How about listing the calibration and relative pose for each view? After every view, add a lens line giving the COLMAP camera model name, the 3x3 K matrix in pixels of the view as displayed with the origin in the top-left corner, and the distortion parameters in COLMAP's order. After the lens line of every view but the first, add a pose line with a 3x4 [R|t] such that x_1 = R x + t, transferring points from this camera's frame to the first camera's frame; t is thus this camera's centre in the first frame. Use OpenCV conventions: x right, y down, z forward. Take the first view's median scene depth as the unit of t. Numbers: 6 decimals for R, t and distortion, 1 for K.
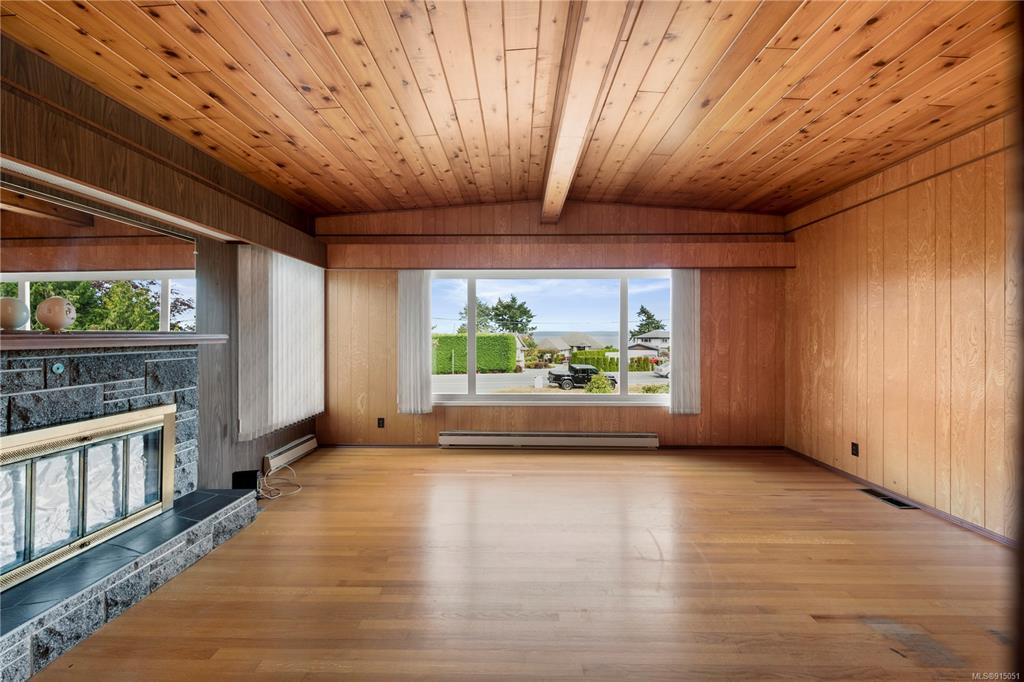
lens RADIAL K [[406.4, 0, 510.0], [0, 406.4, 338.6], [0, 0, 1]] dist [0.010014, -0.000847]
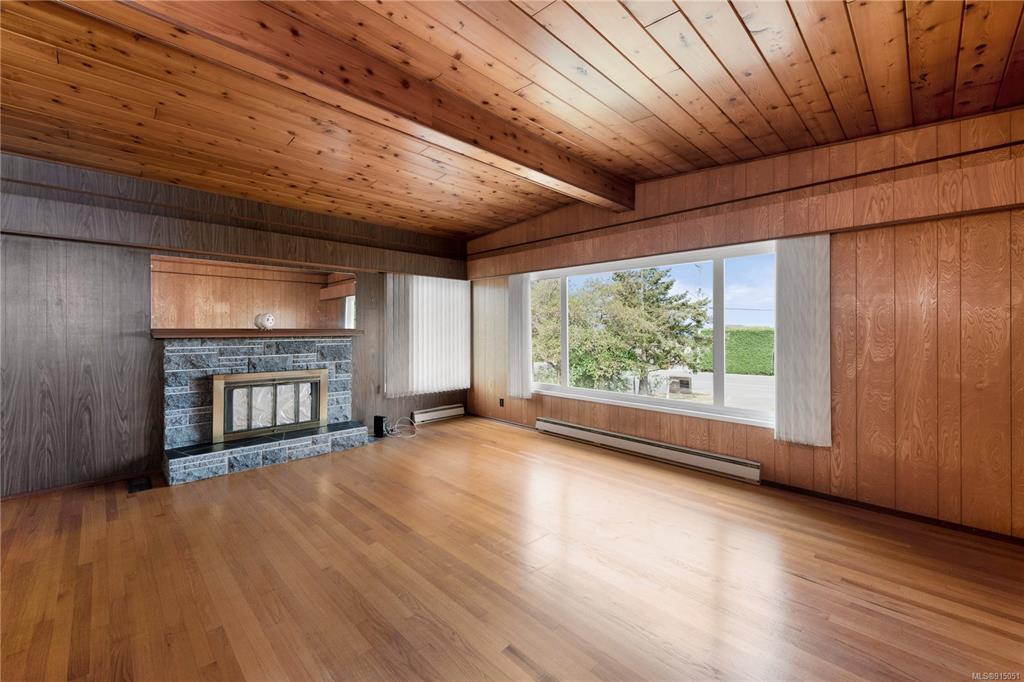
lens RADIAL K [[406.4, 0, 508.5], [0, 406.4, 331.7], [0, 0, 1]] dist [0.010014, -0.000847]
pose [[0.716703, 0.003965, -0.697367, 0.573264], [-0.005326, 0.999986, 0.000212, -0.004966], [0.697358, 0.003563, 0.716714, 0.150051]]
